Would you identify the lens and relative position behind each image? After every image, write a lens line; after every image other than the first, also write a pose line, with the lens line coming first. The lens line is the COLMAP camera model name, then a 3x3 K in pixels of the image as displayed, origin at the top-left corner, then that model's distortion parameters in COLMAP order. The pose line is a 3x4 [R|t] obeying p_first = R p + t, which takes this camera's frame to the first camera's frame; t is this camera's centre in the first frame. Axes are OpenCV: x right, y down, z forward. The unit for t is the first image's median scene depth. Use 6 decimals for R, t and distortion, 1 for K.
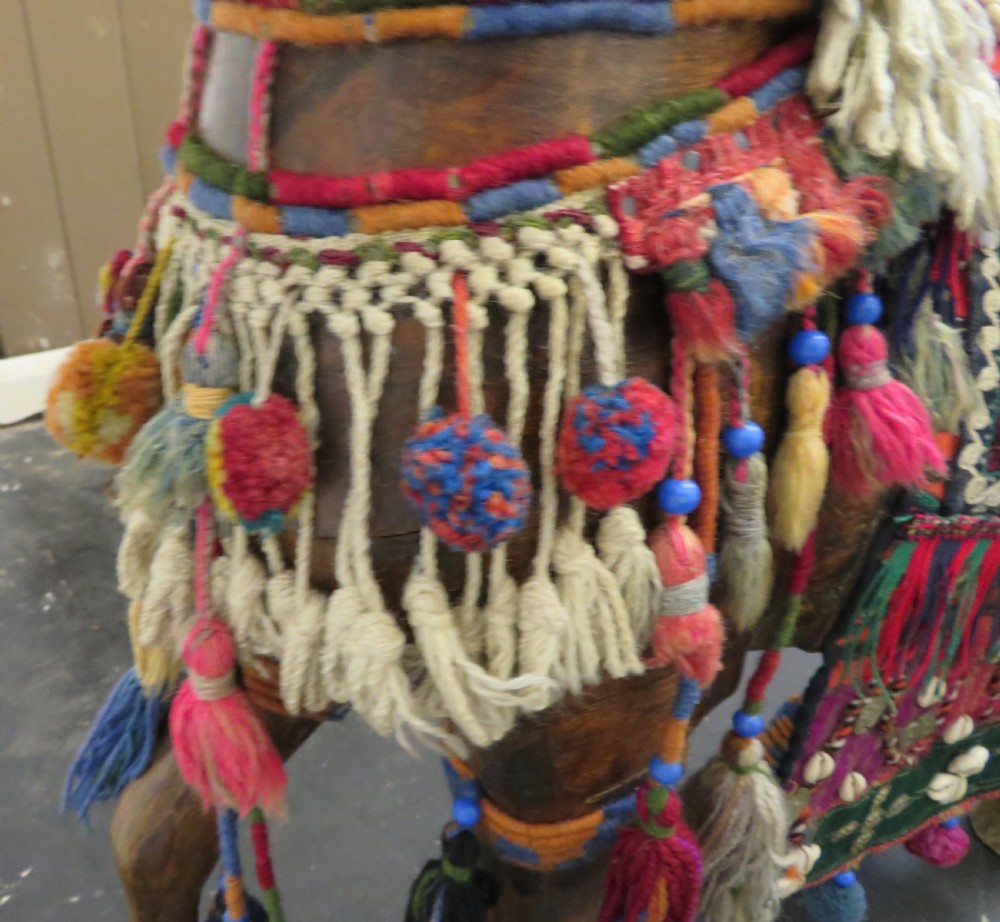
lens RADIAL K [[928.6, 0, 359.0], [0, 928.6, 462.2], [0, 0, 1]] dist [-0.008540, -0.005817]
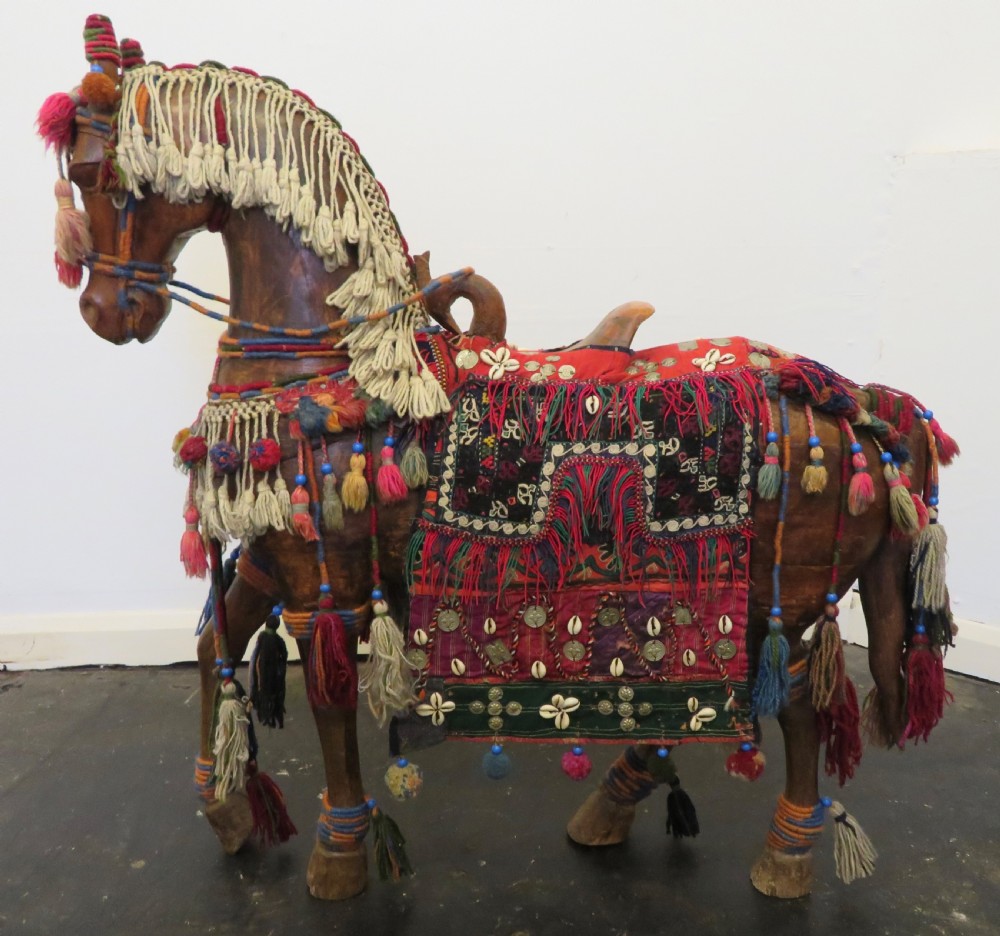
lens RADIAL K [[989.5, 0, 547.7], [0, 989.5, 500.9], [0, 0, 1]] dist [0.003784, -0.007550]
pose [[0.915334, 0.107968, -0.387952, 3.048390], [-0.205815, 0.953484, -0.220244, 0.849326], [0.346127, 0.281443, 0.894978, -2.304816]]
